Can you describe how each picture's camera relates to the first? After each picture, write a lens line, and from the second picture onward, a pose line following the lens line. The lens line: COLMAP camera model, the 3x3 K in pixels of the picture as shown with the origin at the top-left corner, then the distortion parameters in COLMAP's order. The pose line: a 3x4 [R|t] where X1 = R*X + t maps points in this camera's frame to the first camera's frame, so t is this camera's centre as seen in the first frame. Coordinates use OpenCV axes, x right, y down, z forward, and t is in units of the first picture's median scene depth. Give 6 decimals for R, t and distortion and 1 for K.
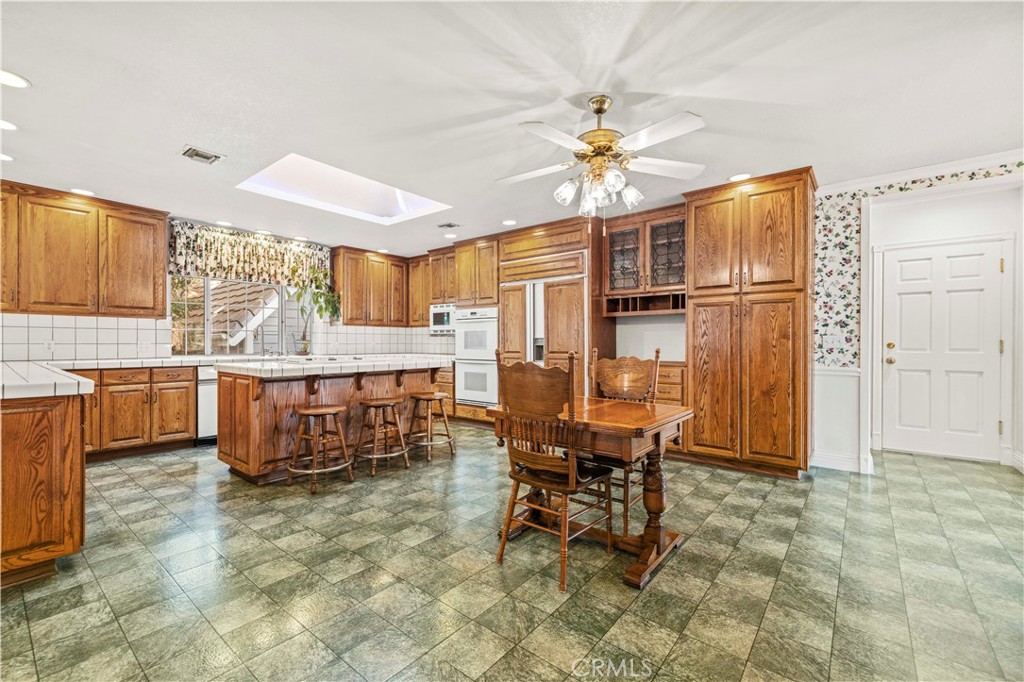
lens RADIAL K [[432.7, 0, 515.2], [0, 432.7, 341.7], [0, 0, 1]] dist [0.002695, -0.001275]
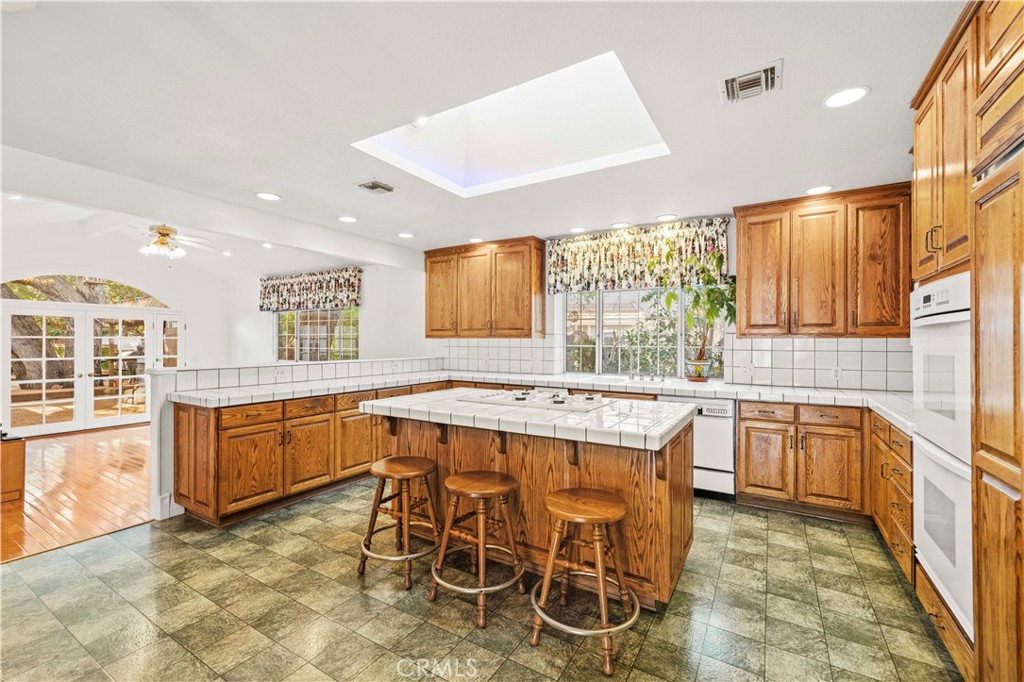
lens RADIAL K [[432.7, 0, 511.2], [0, 432.7, 343.6], [0, 0, 1]] dist [0.002695, -0.001275]
pose [[0.114717, 0.000567, -0.993398, 0.217394], [-0.001387, 0.999999, 0.000410, -0.037913], [0.993397, 0.001330, 0.114718, 0.787674]]
